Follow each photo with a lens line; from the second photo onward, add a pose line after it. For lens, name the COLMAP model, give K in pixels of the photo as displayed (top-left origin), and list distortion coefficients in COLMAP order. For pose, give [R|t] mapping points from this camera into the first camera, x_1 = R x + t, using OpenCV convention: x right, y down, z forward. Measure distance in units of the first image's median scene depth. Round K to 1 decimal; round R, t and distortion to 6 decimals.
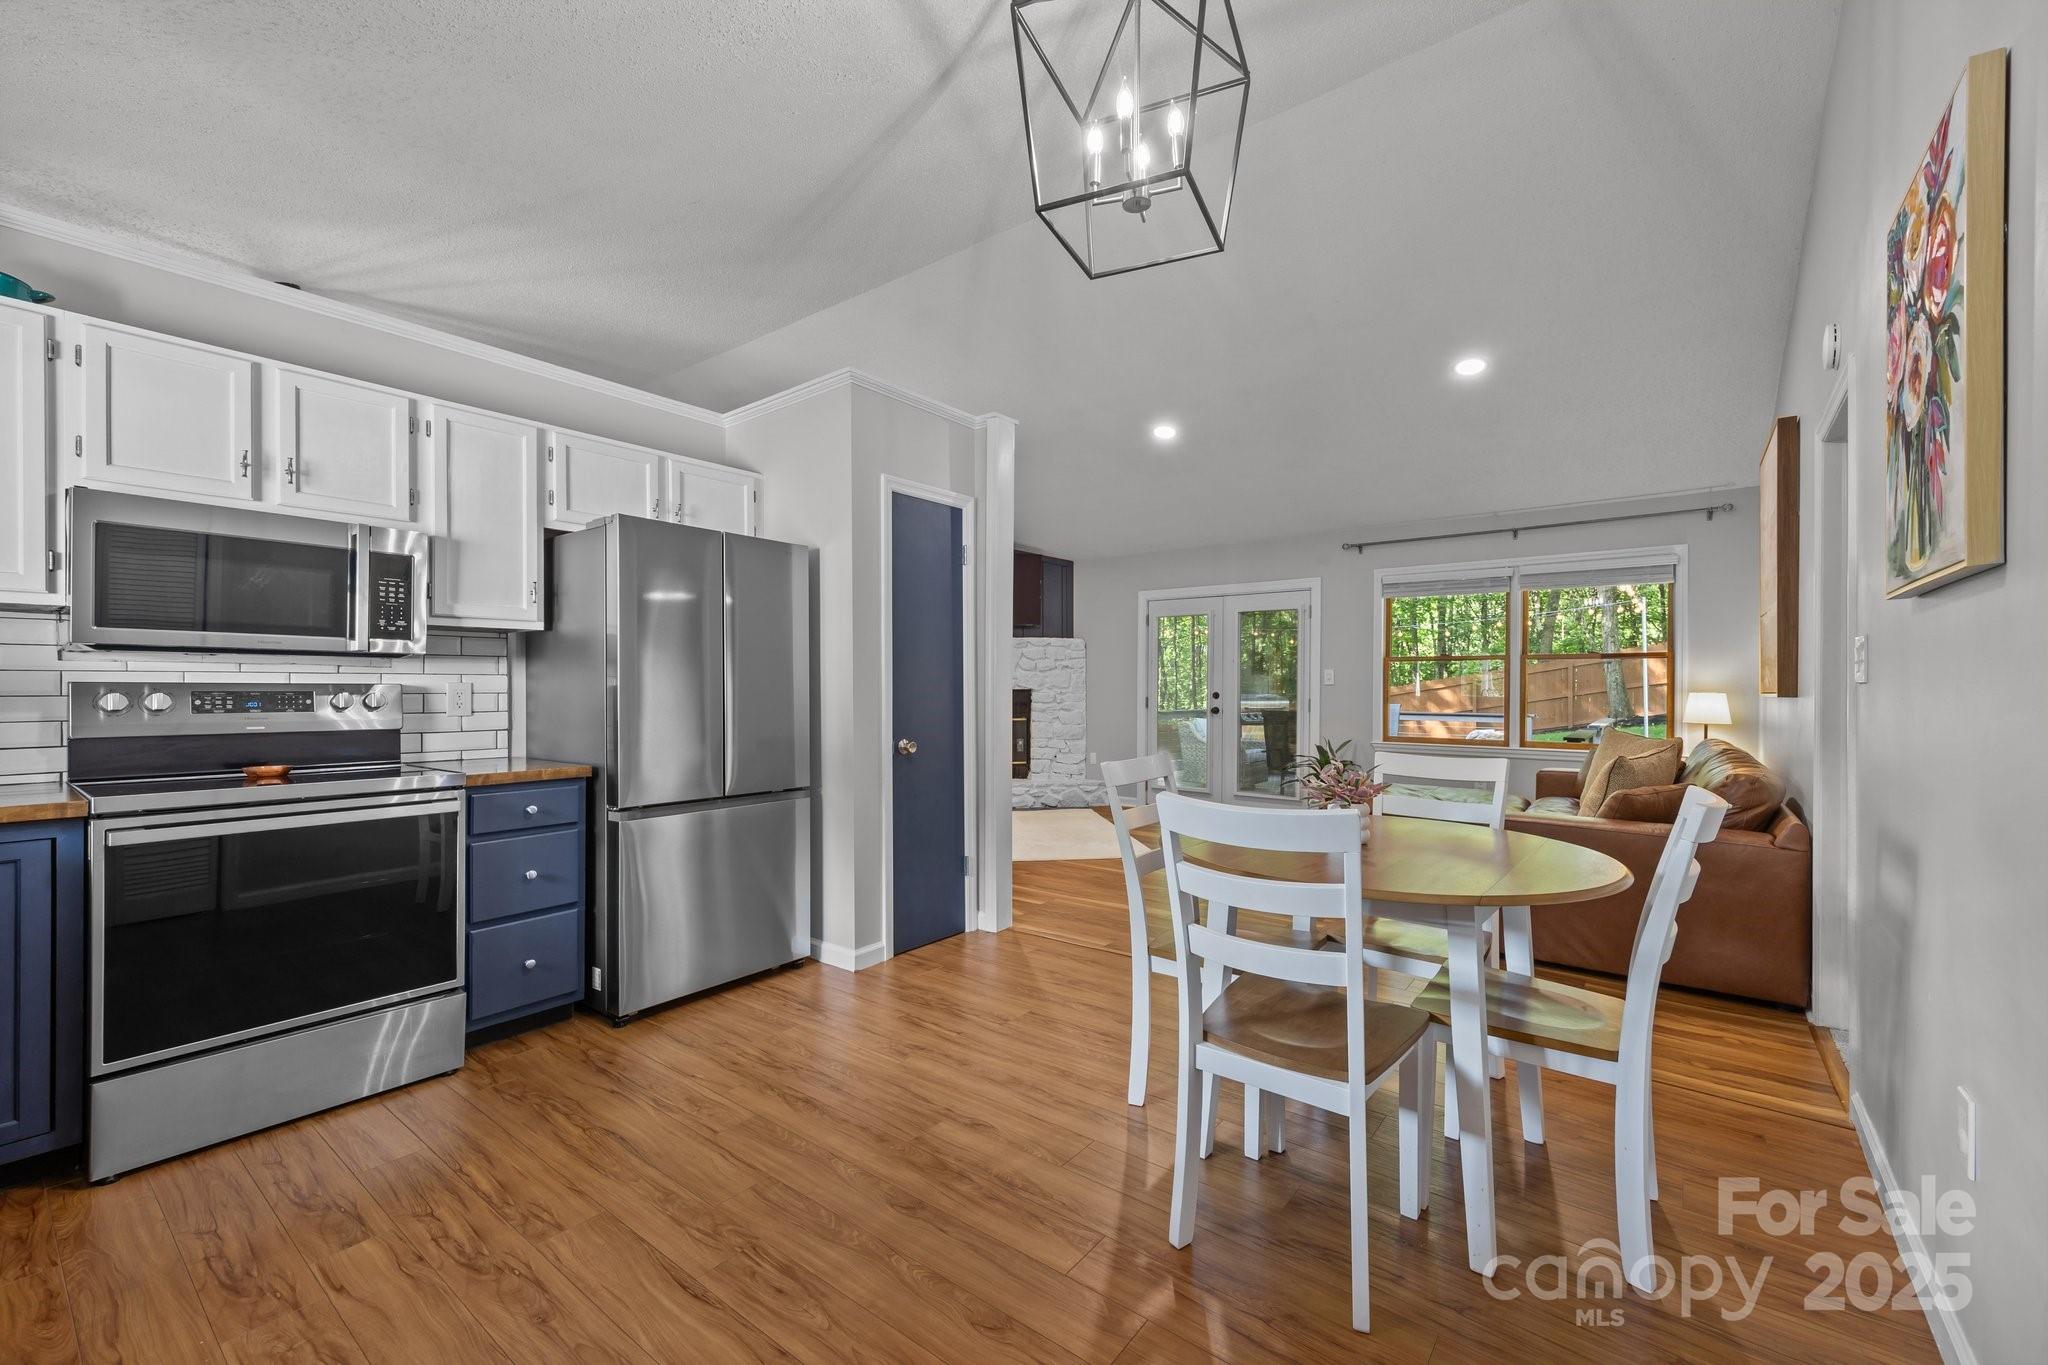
lens RADIAL K [[833.1, 0, 1025.1], [0, 833.1, 688.7], [0, 0, 1]] dist [0.017545, -0.003147]
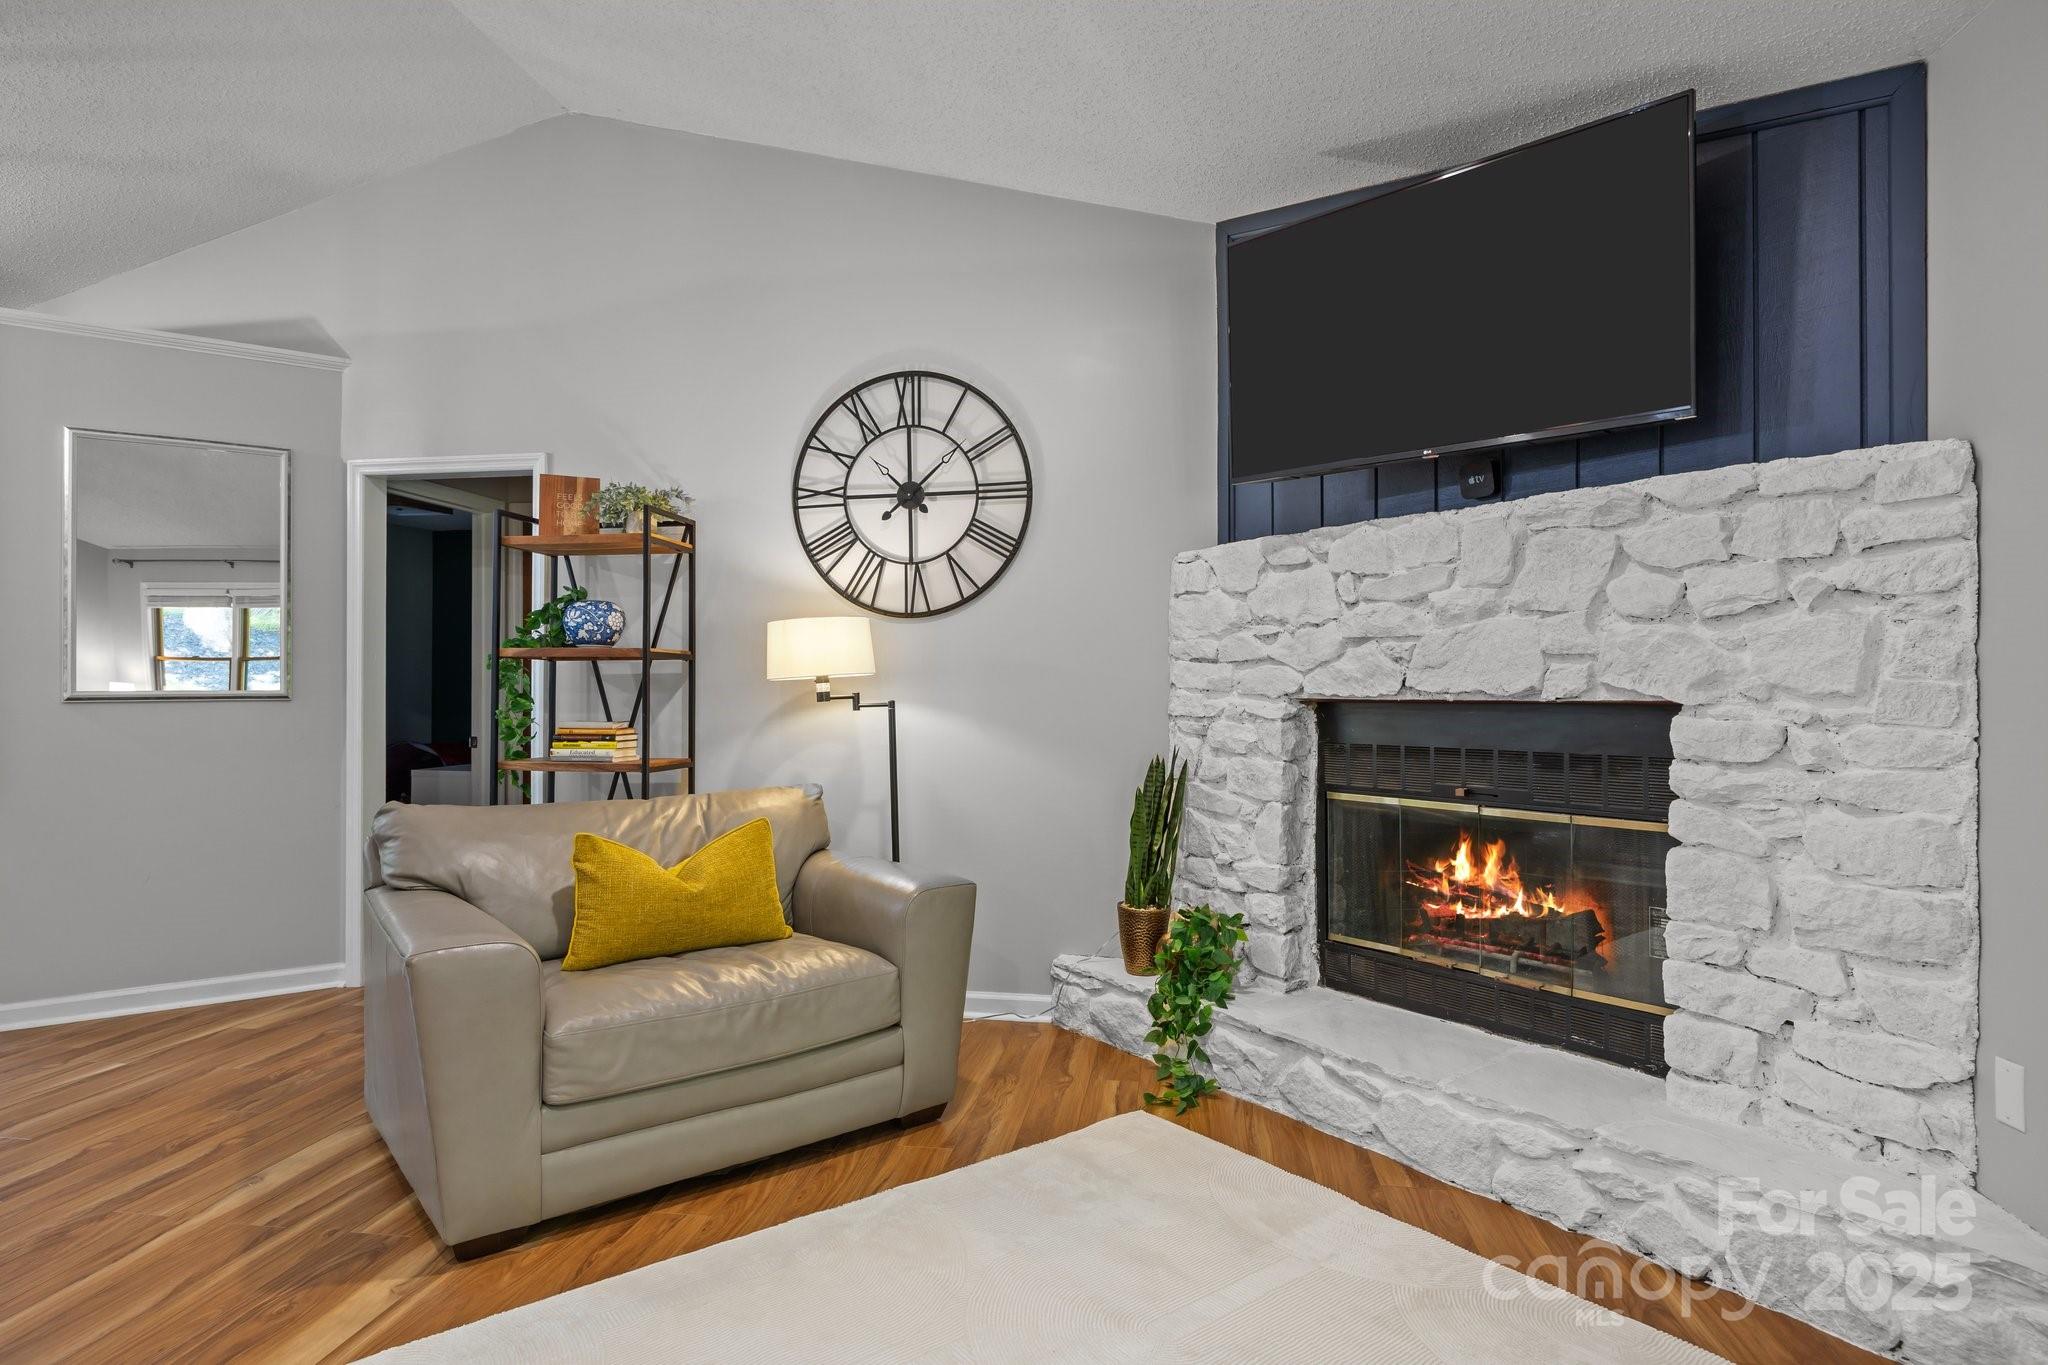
lens RADIAL K [[1089.6, 0, 1023.8], [0, 1089.6, 682.5], [0, 0, 1]] dist [-0.000364, -0.003005]
pose [[0.480691, -0.004685, -0.876878, 0.437532], [-0.004060, 0.999963, -0.007569, -0.003972], [0.876881, 0.007198, 0.480654, 1.666429]]
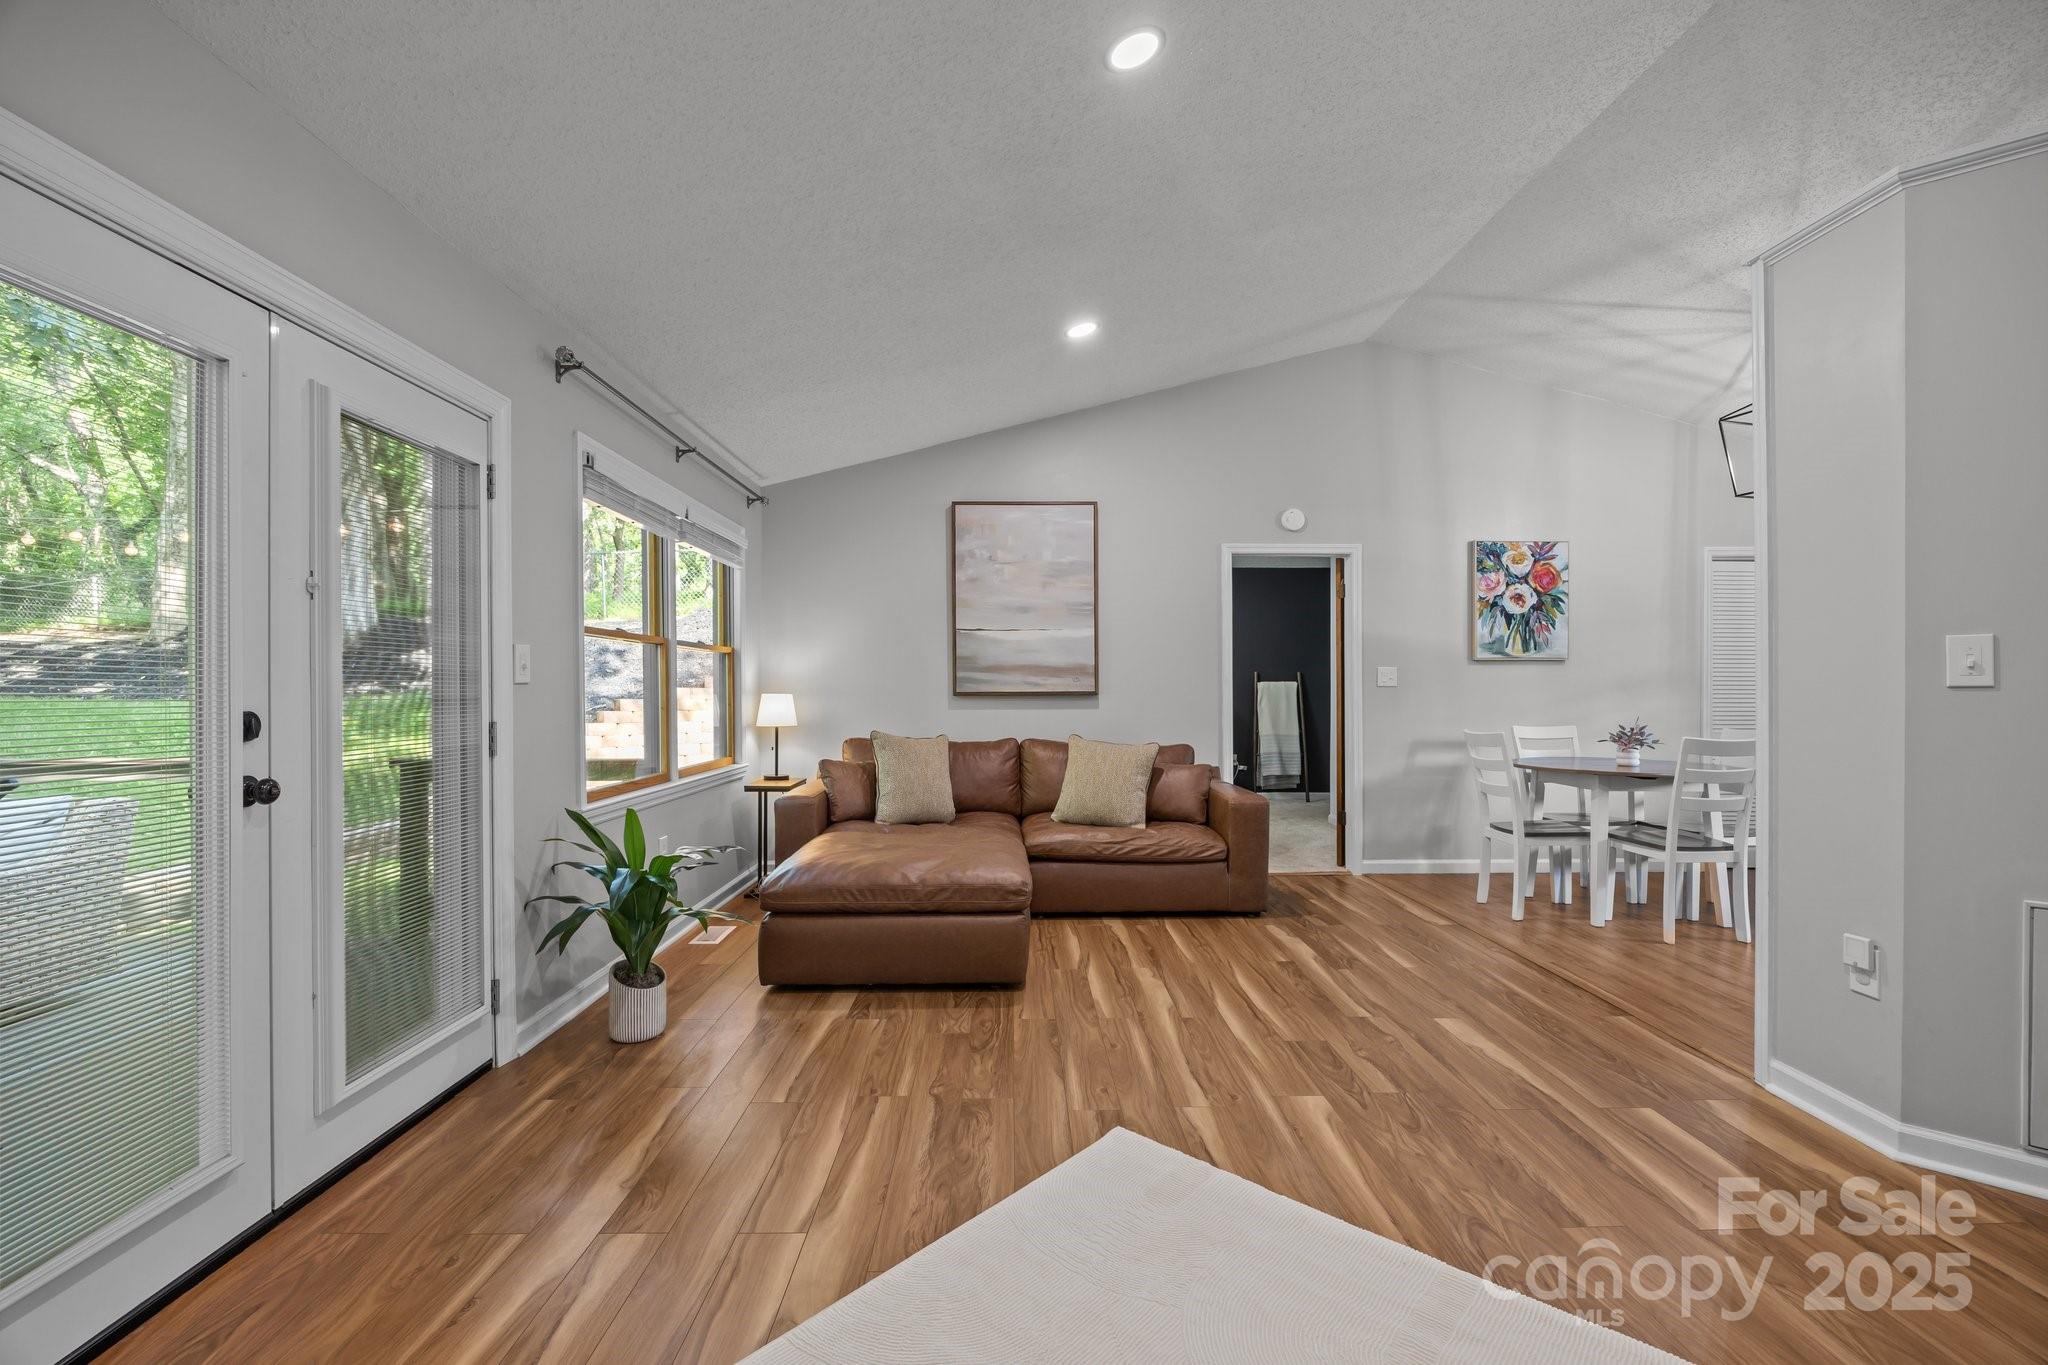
lens RADIAL K [[880.7, 0, 1030.5], [0, 880.7, 684.3], [0, 0, 1]] dist [-0.009297, 0.000811]
pose [[-0.633621, 0.002143, 0.773641, -0.207860], [0.001032, 0.999998, -0.001925, -0.006118], [-0.773643, -0.000422, -0.633622, 2.114374]]
